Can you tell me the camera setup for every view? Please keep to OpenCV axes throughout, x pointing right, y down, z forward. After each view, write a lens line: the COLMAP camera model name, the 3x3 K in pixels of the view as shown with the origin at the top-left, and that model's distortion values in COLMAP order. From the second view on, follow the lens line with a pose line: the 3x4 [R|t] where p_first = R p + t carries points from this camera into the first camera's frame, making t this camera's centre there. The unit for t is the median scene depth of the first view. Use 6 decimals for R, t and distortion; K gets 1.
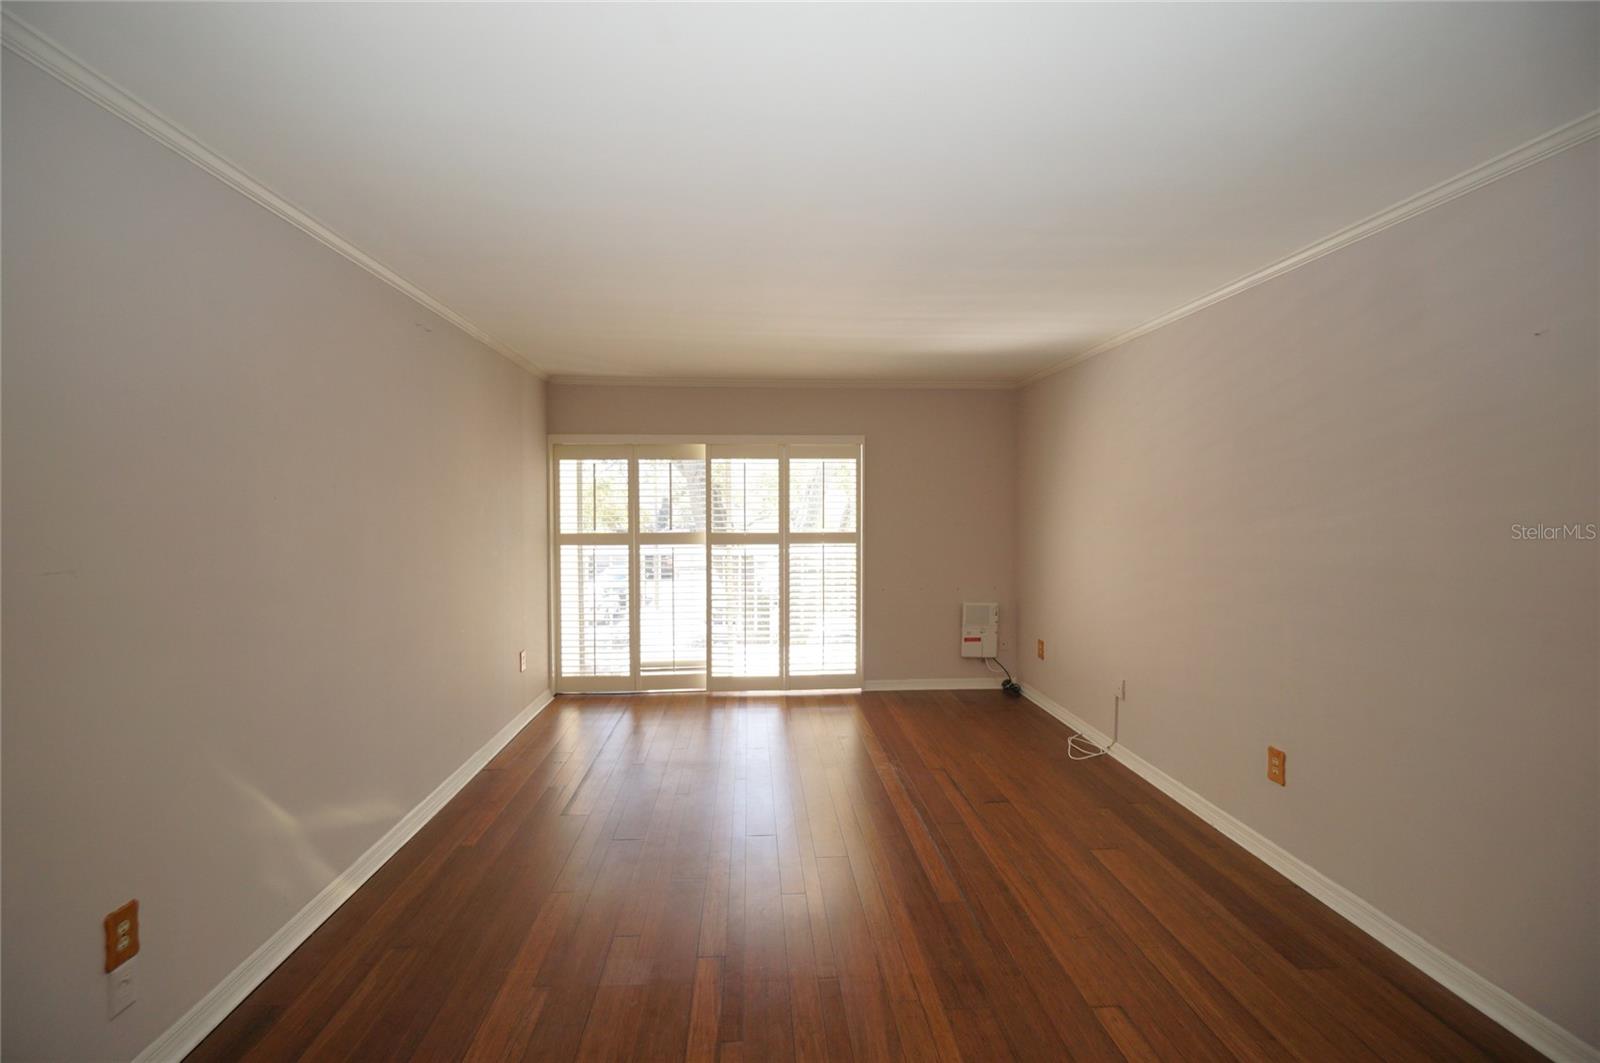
lens RADIAL K [[693.5, 0, 799.6], [0, 693.5, 525.5], [0, 0, 1]] dist [0.000341, 0.000087]
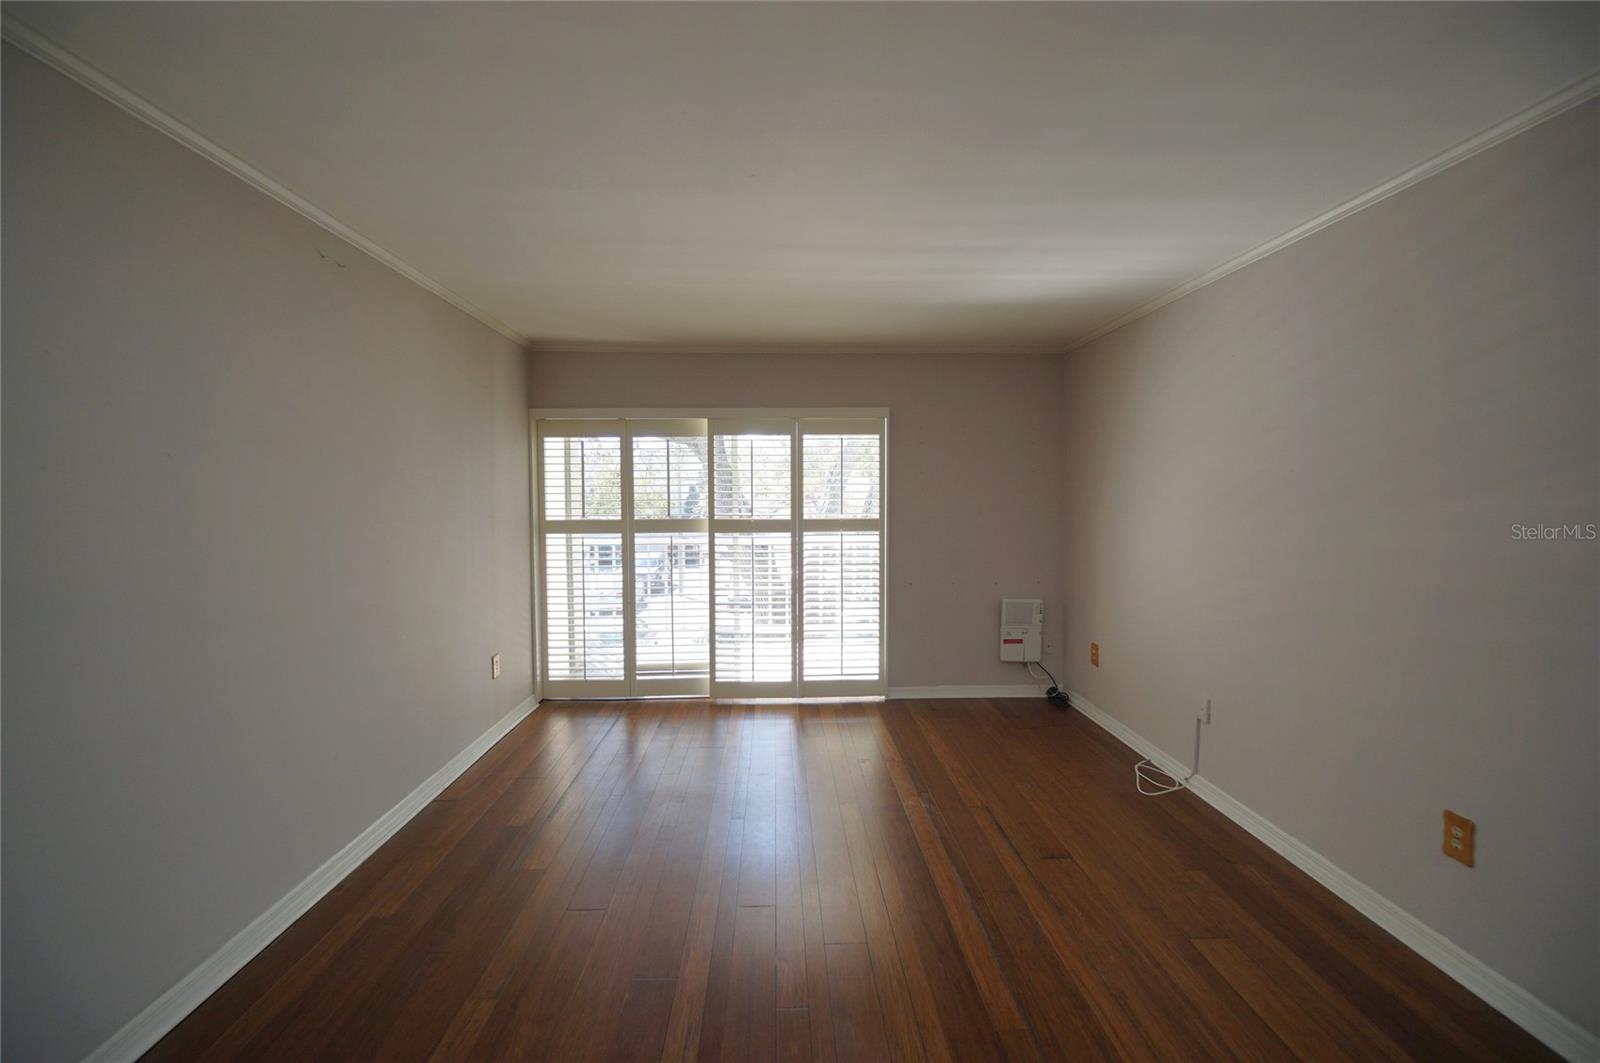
lens RADIAL K [[693.5, 0, 800.5], [0, 693.5, 531.1], [0, 0, 1]] dist [0.000341, 0.000087]
pose [[0.999469, -0.000544, -0.032588, 0.010943], [0.001404, 0.999652, 0.026361, 0.002421], [0.032563, -0.026393, 0.999121, 0.126753]]
